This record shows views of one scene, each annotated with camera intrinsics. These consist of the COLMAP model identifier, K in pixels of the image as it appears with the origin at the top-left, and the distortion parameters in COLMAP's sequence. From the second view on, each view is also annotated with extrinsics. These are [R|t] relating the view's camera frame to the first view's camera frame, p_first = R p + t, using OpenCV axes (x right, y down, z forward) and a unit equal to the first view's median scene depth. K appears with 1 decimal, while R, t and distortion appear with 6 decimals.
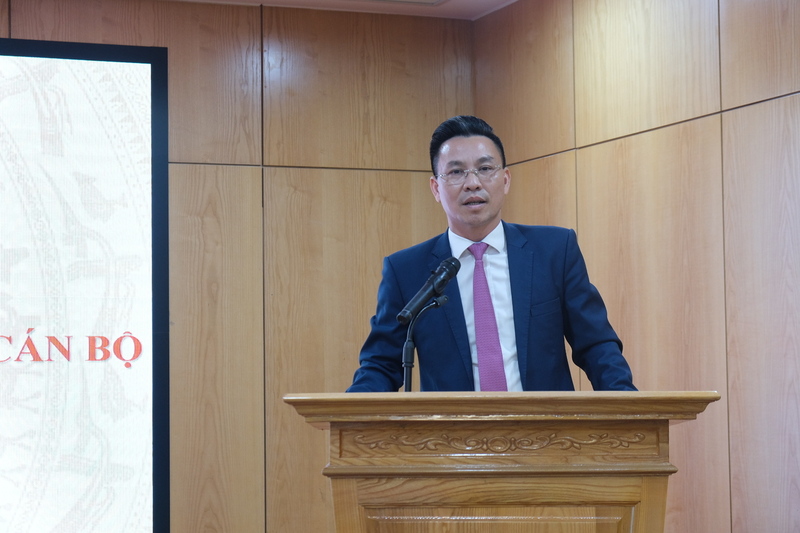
lens RADIAL K [[1879.5, 0, 397.0], [0, 1879.5, 269.1], [0, 0, 1]] dist [0.060248, 0.000000]
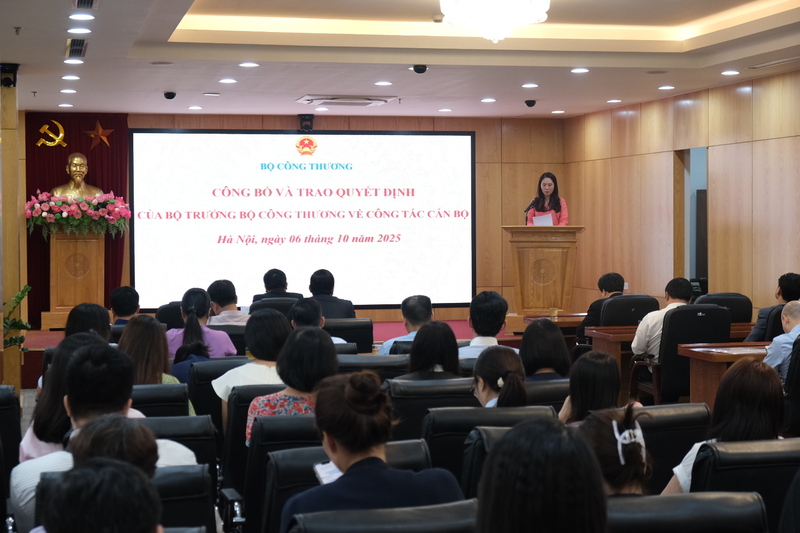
lens RADIAL K [[1562.6, 0, 401.8], [0, 1562.6, 266.2], [0, 0, 1]] dist [-0.019245, 0.000000]
pose [[0.988259, 0.008914, -0.152528, 0.206623], [0.004815, 0.995984, 0.089406, -0.132119], [0.152713, -0.089091, 0.984247, -2.076020]]
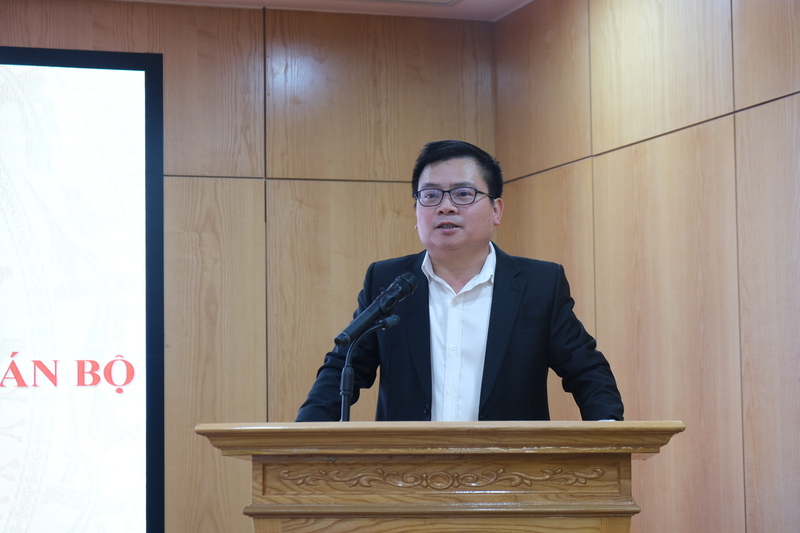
lens RADIAL K [[1879.5, 0, 400.5], [0, 1879.5, 269.0], [0, 0, 1]] dist [0.060248, 0.000000]
pose [[0.997811, -0.005173, -0.065932, 0.060594], [0.004361, 0.999913, -0.012448, 0.002551], [0.065991, 0.012133, 0.997746, 0.069453]]
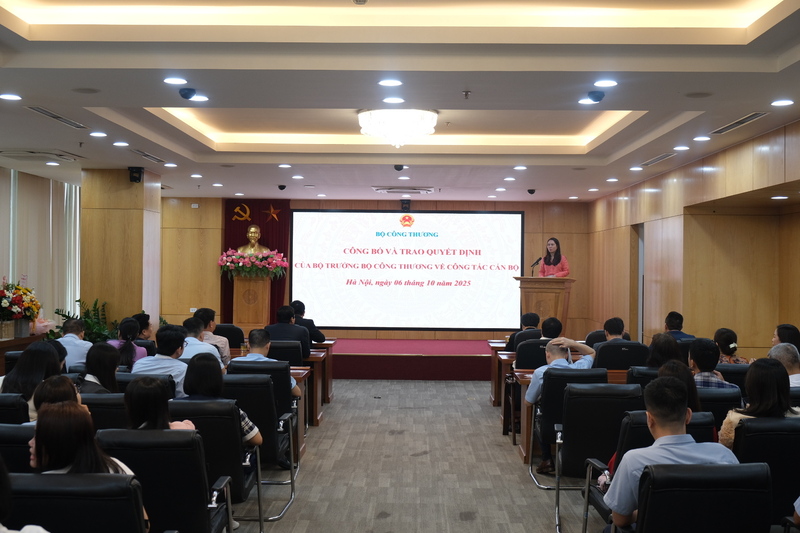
lens RADIAL K [[984.8, 0, 399.1], [0, 984.8, 268.1], [0, 0, 1]] dist [0.007083, 0.000000]
pose [[0.917032, 0.019583, -0.398331, 0.682186], [0.004759, 0.998185, 0.060030, -0.129012], [0.398784, -0.056945, 0.915275, -1.738023]]
